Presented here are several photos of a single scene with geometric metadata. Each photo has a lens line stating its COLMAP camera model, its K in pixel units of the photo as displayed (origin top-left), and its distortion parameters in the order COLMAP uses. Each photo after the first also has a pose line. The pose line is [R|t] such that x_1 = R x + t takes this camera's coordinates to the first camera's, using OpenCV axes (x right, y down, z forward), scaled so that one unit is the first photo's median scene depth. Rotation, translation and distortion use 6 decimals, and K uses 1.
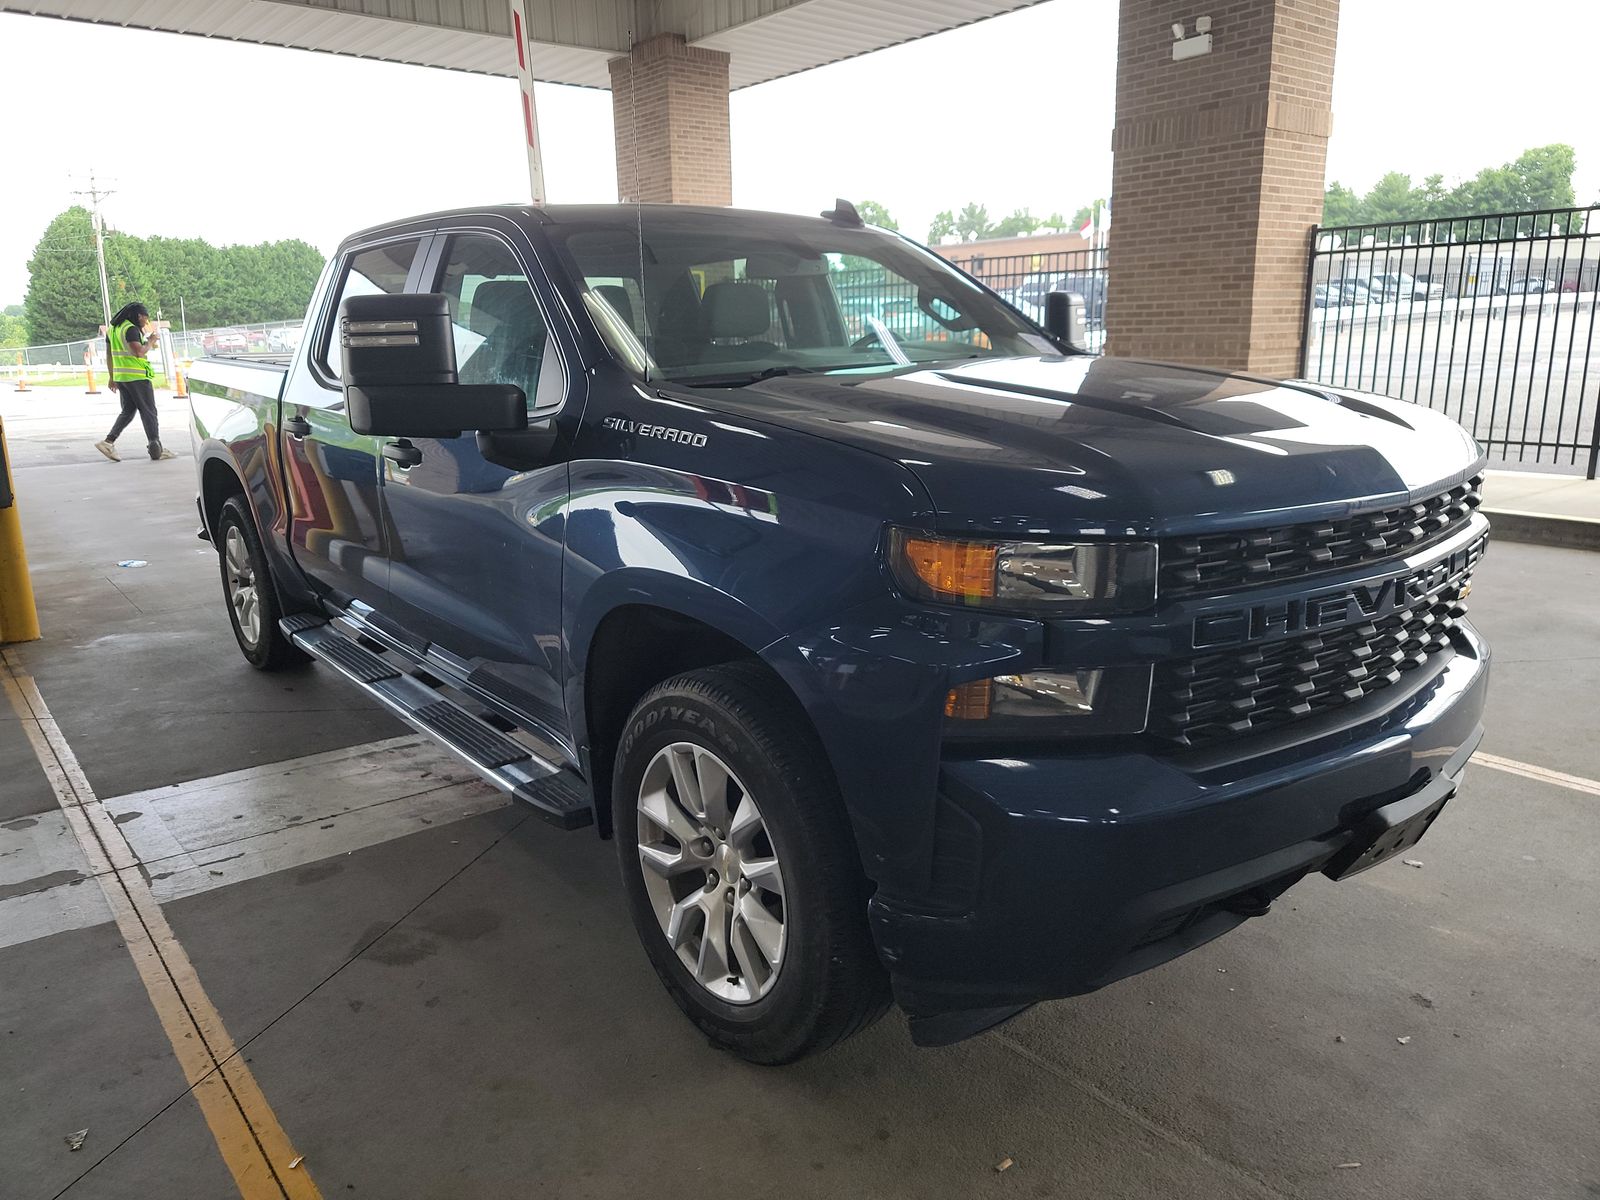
lens RADIAL K [[1114.9, 0, 776.1], [0, 1114.9, 558.0], [0, 0, 1]] dist [0.058806, -0.043588]
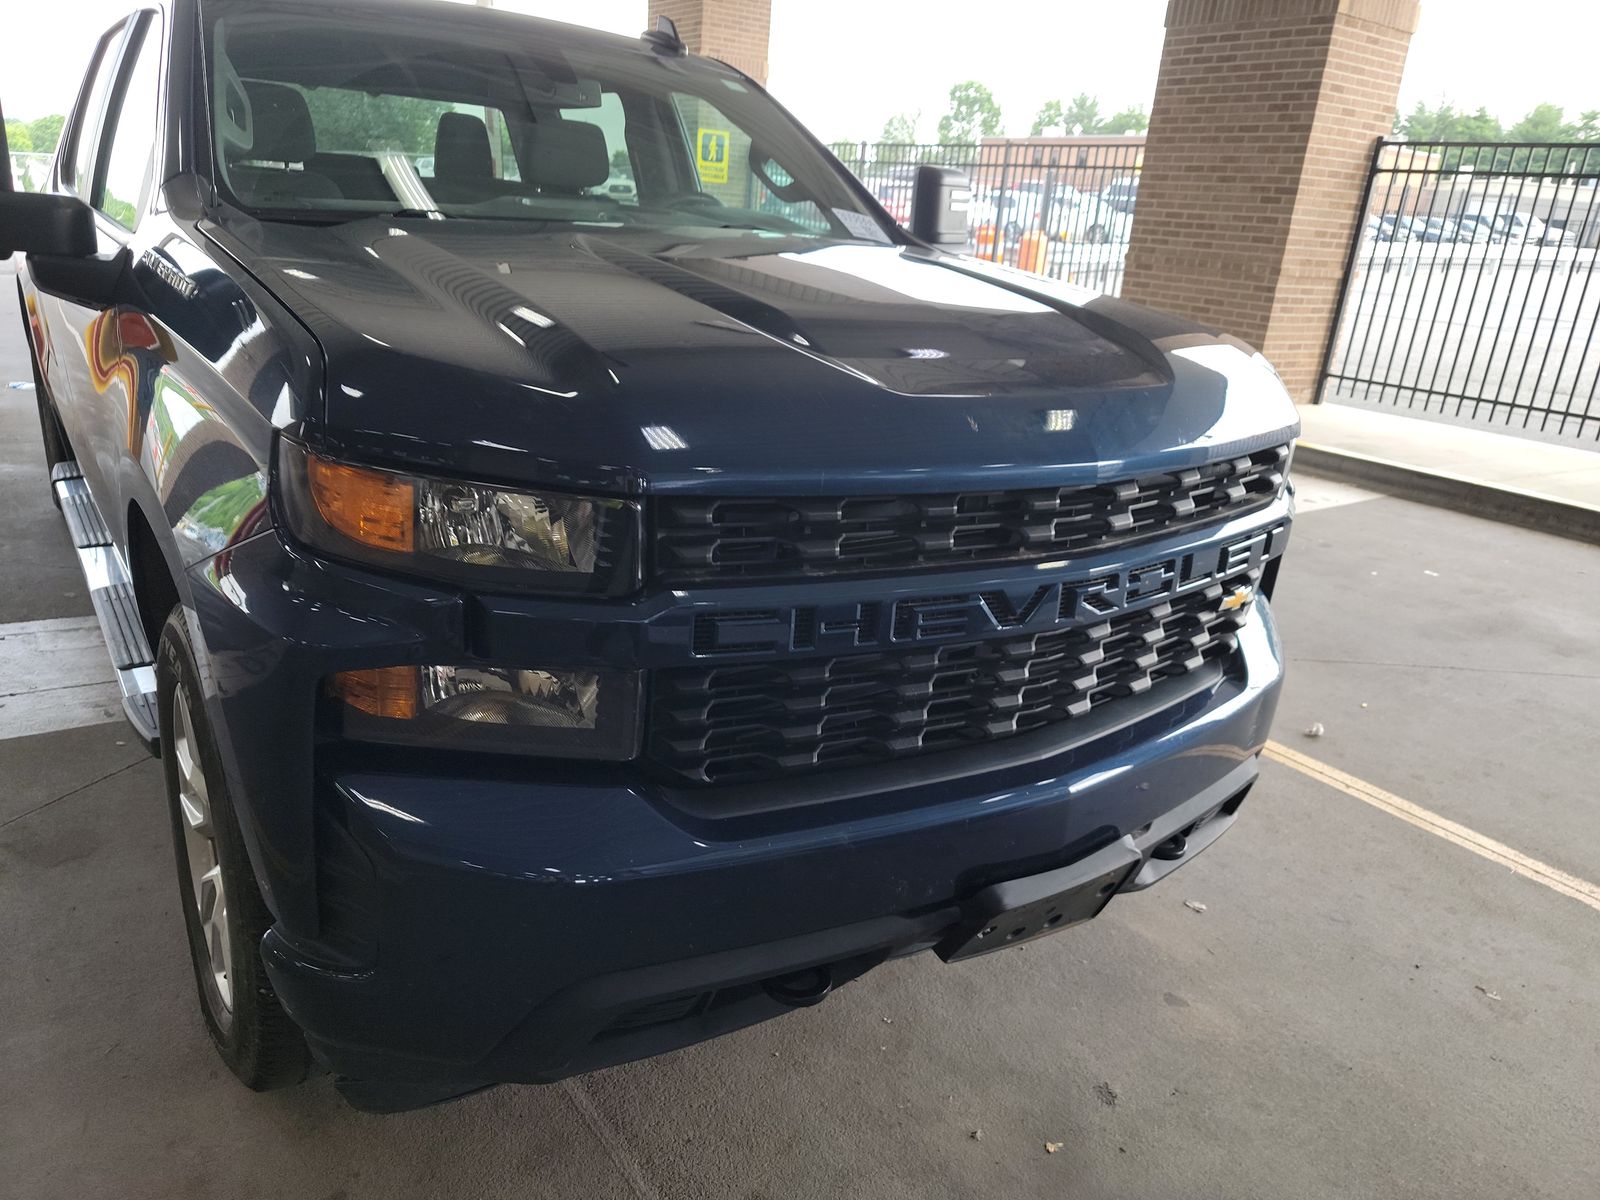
lens RADIAL K [[1113.2, 0, 775.8], [0, 1113.2, 591.5], [0, 0, 1]] dist [0.069391, -0.056180]
pose [[0.992755, 0.112537, -0.042095, 0.090454], [-0.106360, 0.986077, 0.127824, -0.010989], [0.055894, -0.122421, 0.990903, 0.064271]]
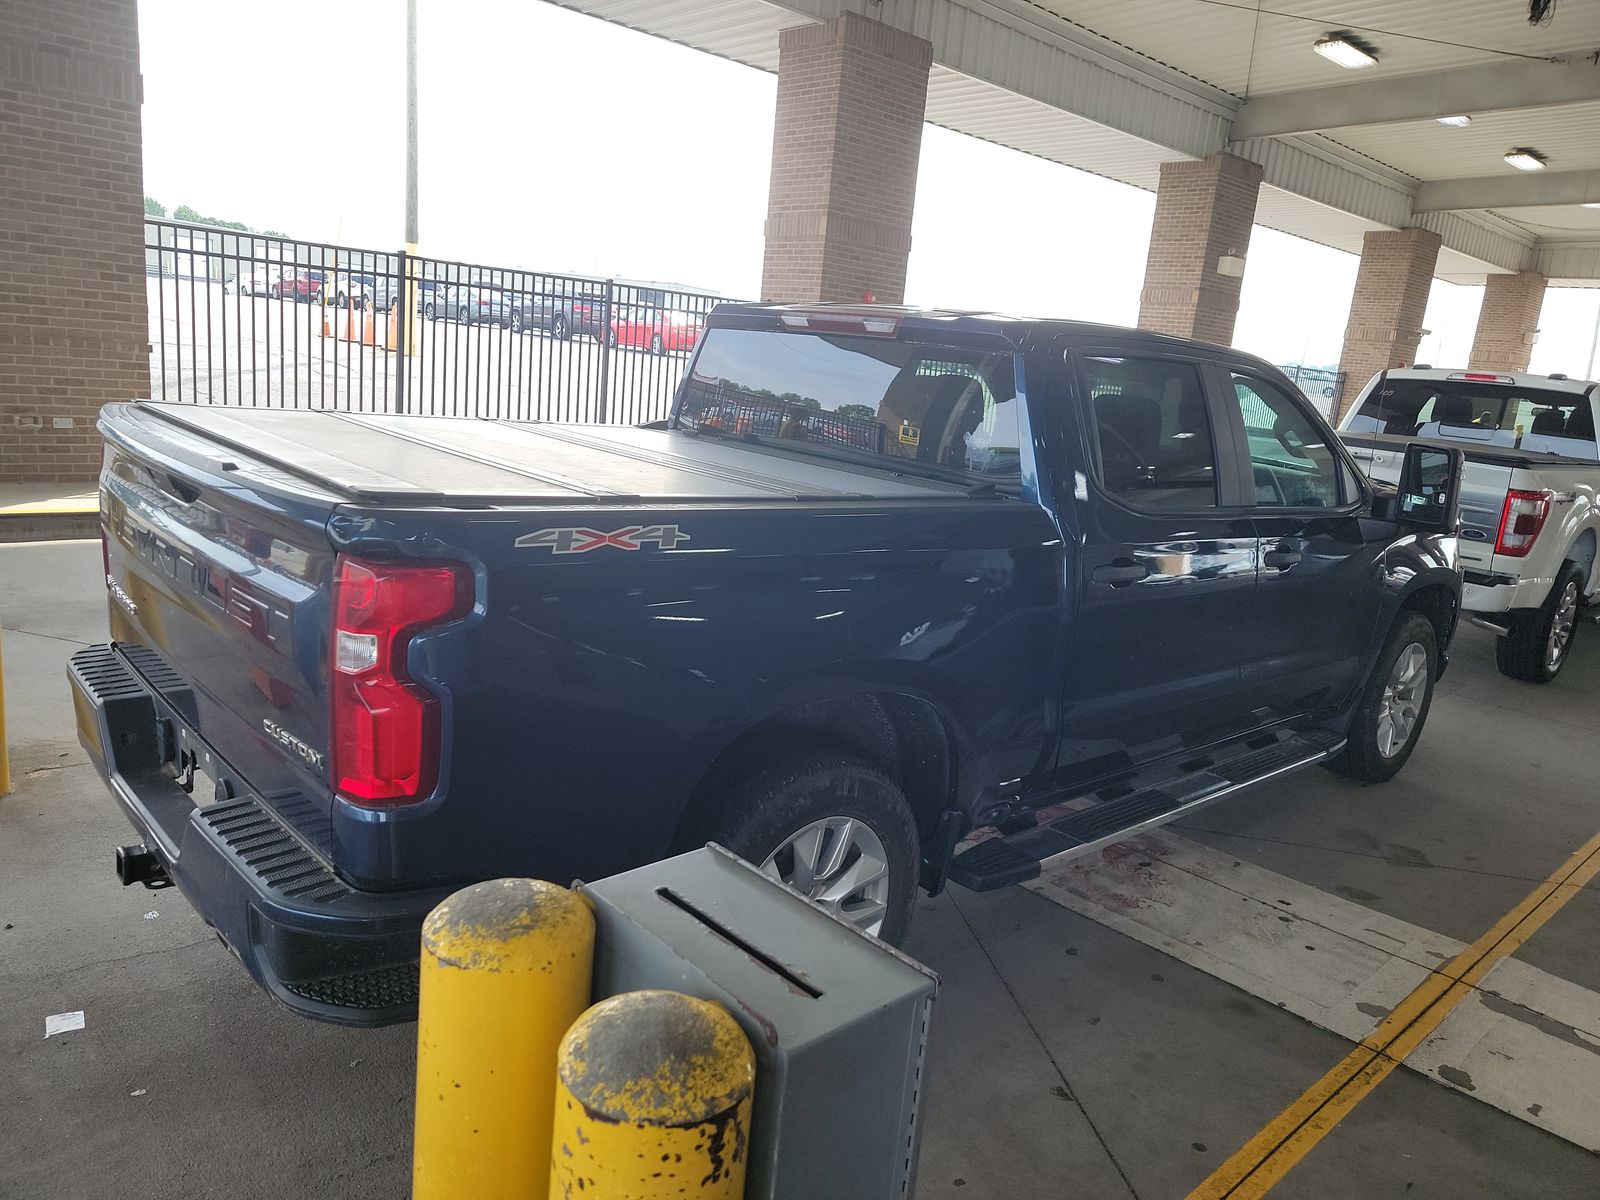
lens RADIAL K [[1113.2, 0, 775.8], [0, 1113.2, 591.5], [0, 0, 1]] dist [0.069391, -0.056180]
pose [[-0.058163, -0.202928, 0.977465, -0.515744], [0.113208, 0.971466, 0.208419, -0.129872], [-0.991867, 0.122779, -0.033530, 0.551785]]
